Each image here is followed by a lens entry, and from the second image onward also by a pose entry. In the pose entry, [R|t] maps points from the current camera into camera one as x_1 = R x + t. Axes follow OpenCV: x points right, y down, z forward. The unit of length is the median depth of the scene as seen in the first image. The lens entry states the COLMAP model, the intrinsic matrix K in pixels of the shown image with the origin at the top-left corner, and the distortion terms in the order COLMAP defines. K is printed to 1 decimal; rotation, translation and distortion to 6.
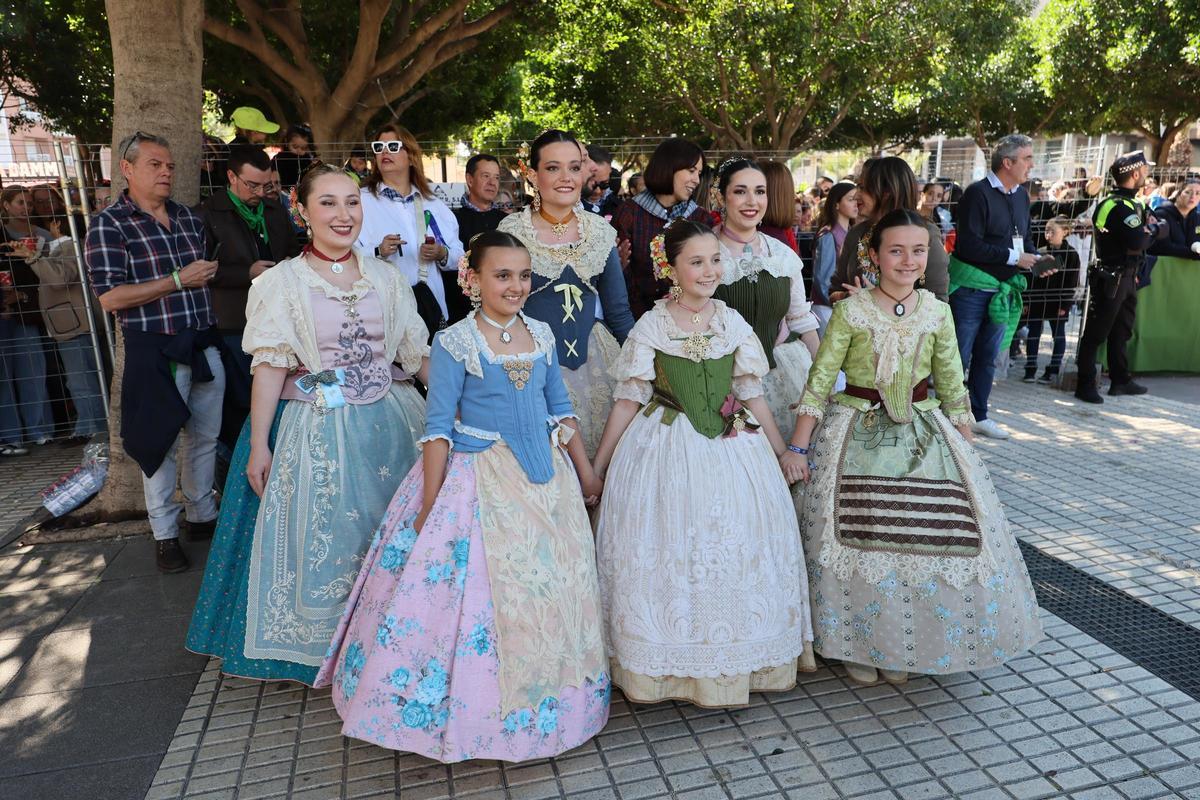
lens RADIAL K [[806.5, 0, 604.4], [0, 806.5, 400.8], [0, 0, 1]] dist [0.003081, 0.001695]
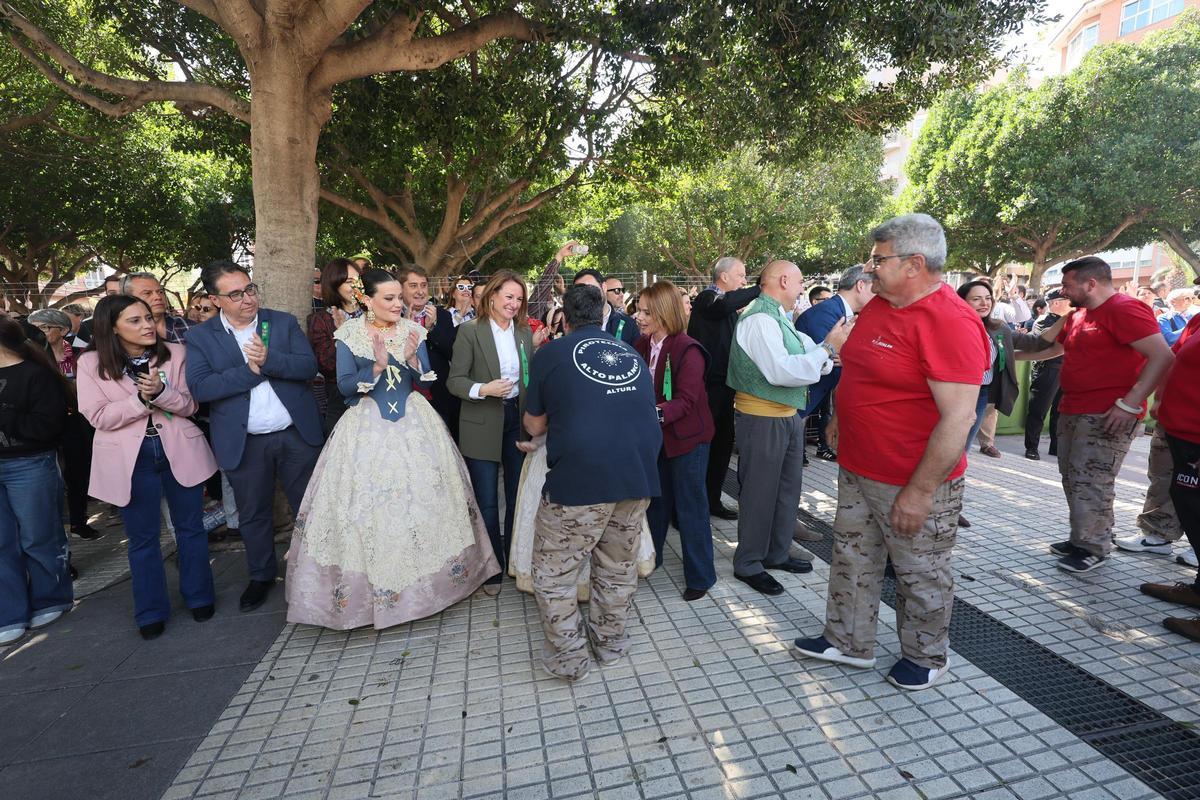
lens RADIAL K [[523.8, 0, 601.3], [0, 523.8, 399.9], [0, 0, 1]] dist [0.001020, -0.000387]
pose [[0.999028, 0.000066, -0.044070, 0.107831], [-0.003941, 0.996126, -0.087848, -0.021081], [0.043893, 0.087936, 0.995159, 0.145823]]
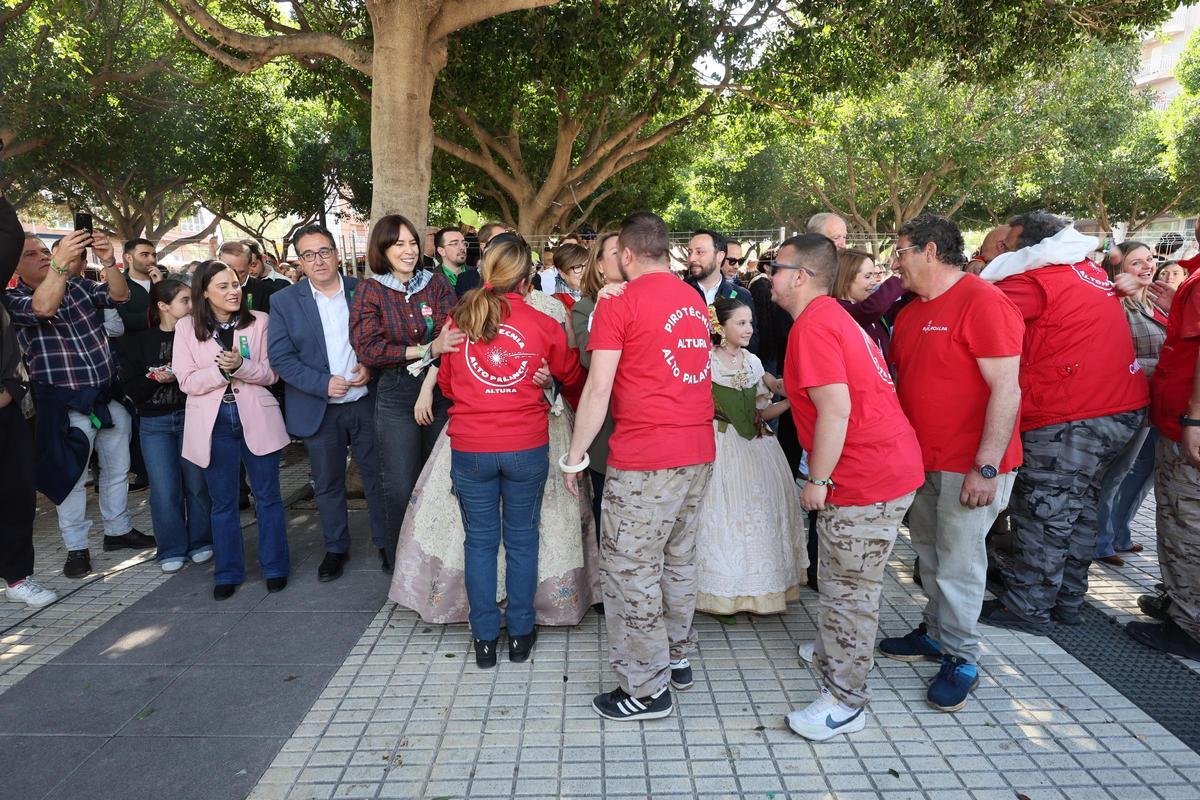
lens RADIAL K [[644.3, 0, 601.7], [0, 644.3, 395.4], [0, 0, 1]] dist [0.012666, -0.004877]
pose [[0.970827, 0.053037, -0.233841, 0.133300], [-0.065052, 0.996913, -0.043965, -0.017921], [0.230787, 0.057894, 0.971280, -0.025566]]
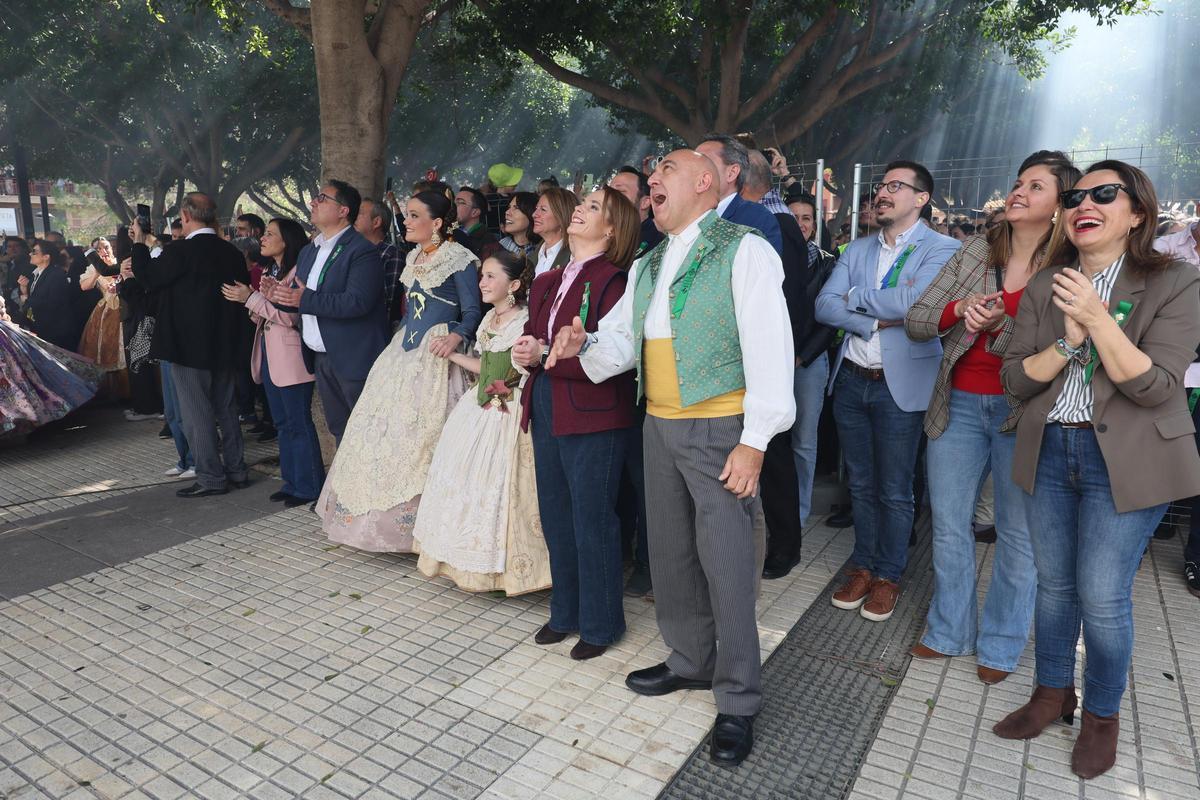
lens RADIAL K [[771.8, 0, 606.2], [0, 771.8, 395.0], [0, 0, 1]] dist [0.005454, 0.002249]
pose [[0.692238, 0.147811, -0.706370, 1.122382], [-0.177476, 0.983608, 0.031900, -0.177769], [0.699506, 0.103281, 0.707124, 0.664659]]
